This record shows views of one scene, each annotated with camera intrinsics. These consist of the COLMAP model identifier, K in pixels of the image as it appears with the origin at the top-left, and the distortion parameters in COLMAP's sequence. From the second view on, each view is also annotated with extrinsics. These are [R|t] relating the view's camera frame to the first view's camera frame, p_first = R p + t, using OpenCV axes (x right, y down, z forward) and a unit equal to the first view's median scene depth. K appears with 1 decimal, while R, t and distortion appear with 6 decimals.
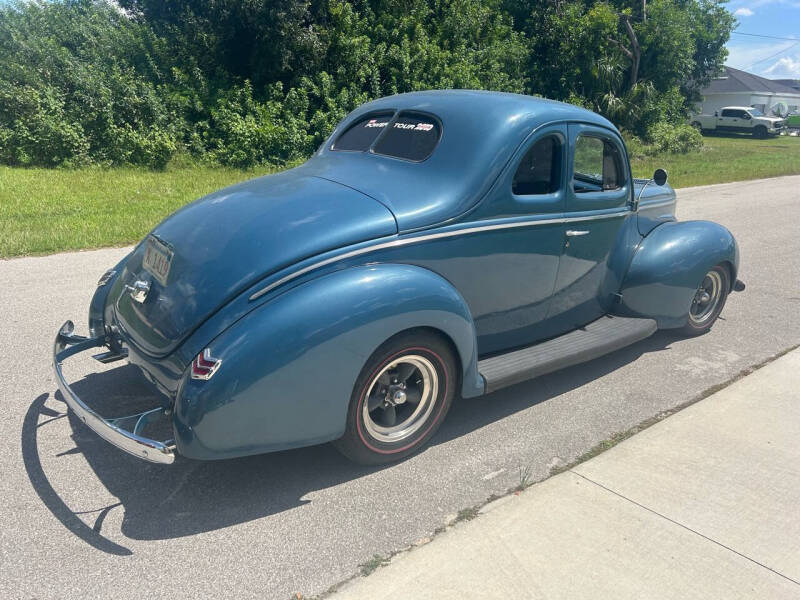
lens RADIAL K [[608.6, 0, 404.1], [0, 608.6, 301.4], [0, 0, 1]] dist [0.049684, -0.057763]
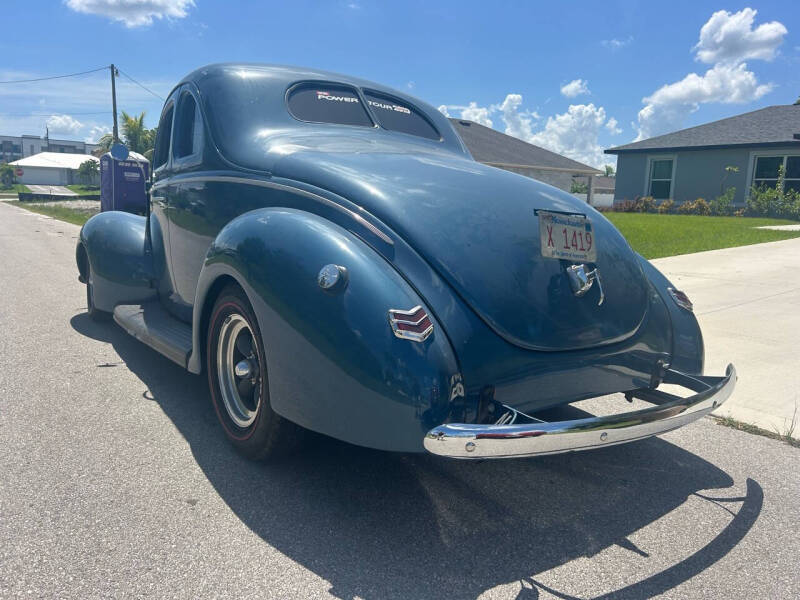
lens RADIAL K [[608.6, 0, 407.8], [0, 608.6, 296.7], [0, 0, 1]] dist [0.049684, -0.057763]
pose [[0.009765, -0.166403, 0.986009, -0.855437], [0.256348, 0.953520, 0.158382, -0.123303], [-0.966535, 0.251215, 0.051968, 0.851284]]
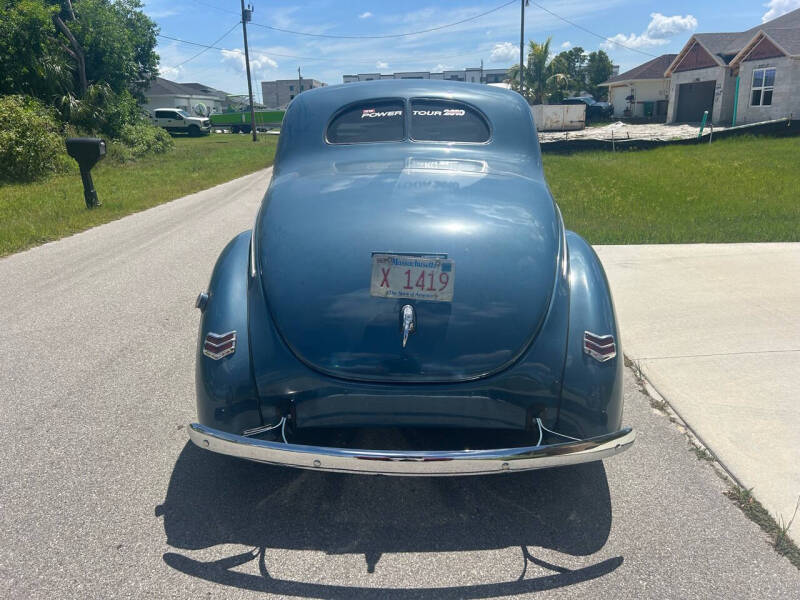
lens RADIAL K [[608.6, 0, 395.2], [0, 608.6, 301.7], [0, 0, 1]] dist [0.049684, -0.057763]
pose [[0.630822, -0.254768, 0.732910, -0.745625], [0.258703, 0.959571, 0.110891, -0.097012], [-0.731531, 0.119654, 0.671227, 0.339130]]
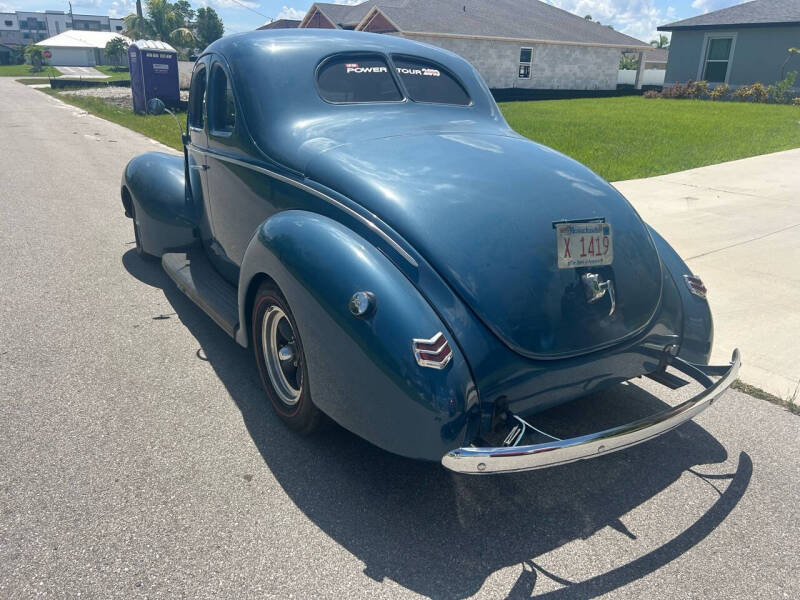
lens RADIAL K [[608.6, 0, 408.8], [0, 608.6, 297.3], [0, 0, 1]] dist [0.049684, -0.057763]
pose [[0.064420, -0.352599, 0.933554, -0.872075], [0.266298, 0.907648, 0.324439, -0.239937], [-0.961736, 0.227704, 0.152367, 0.810048]]
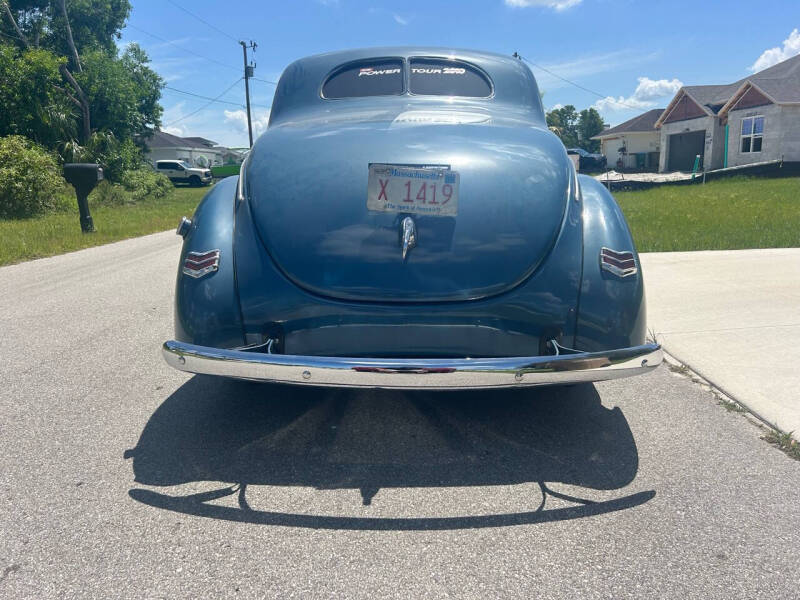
lens RADIAL K [[608.6, 0, 395.1], [0, 608.6, 299.9], [0, 0, 1]] dist [0.049684, -0.057763]
pose [[0.627945, -0.186493, 0.755583, -0.735393], [0.259988, 0.965357, 0.022200, 0.030437], [-0.733547, 0.182503, 0.654676, 0.394638]]
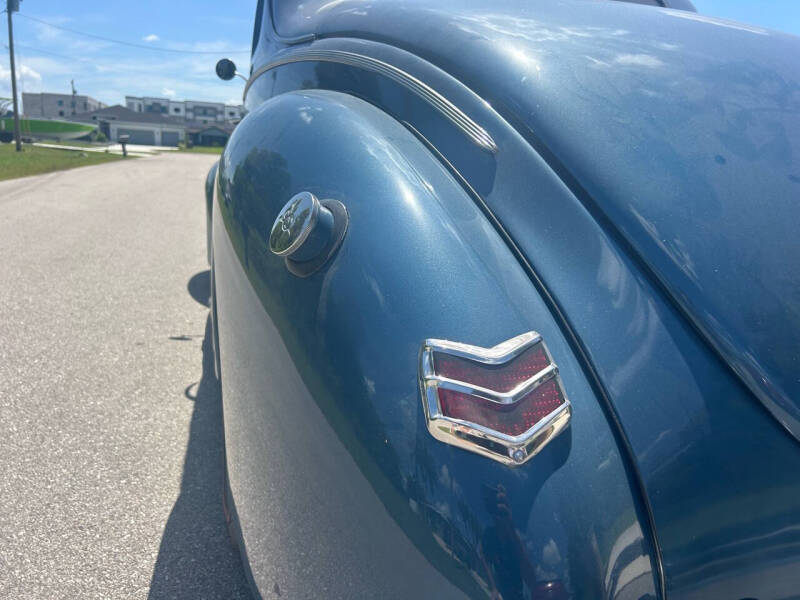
lens RADIAL K [[608.6, 0, 409.7], [0, 608.6, 304.4], [0, 0, 1]] dist [0.049684, -0.057763]
pose [[0.331029, -0.209438, 0.920085, -0.548924], [0.223142, 0.964777, 0.139329, -0.075541], [-0.916858, 0.159187, 0.366103, 0.841624]]
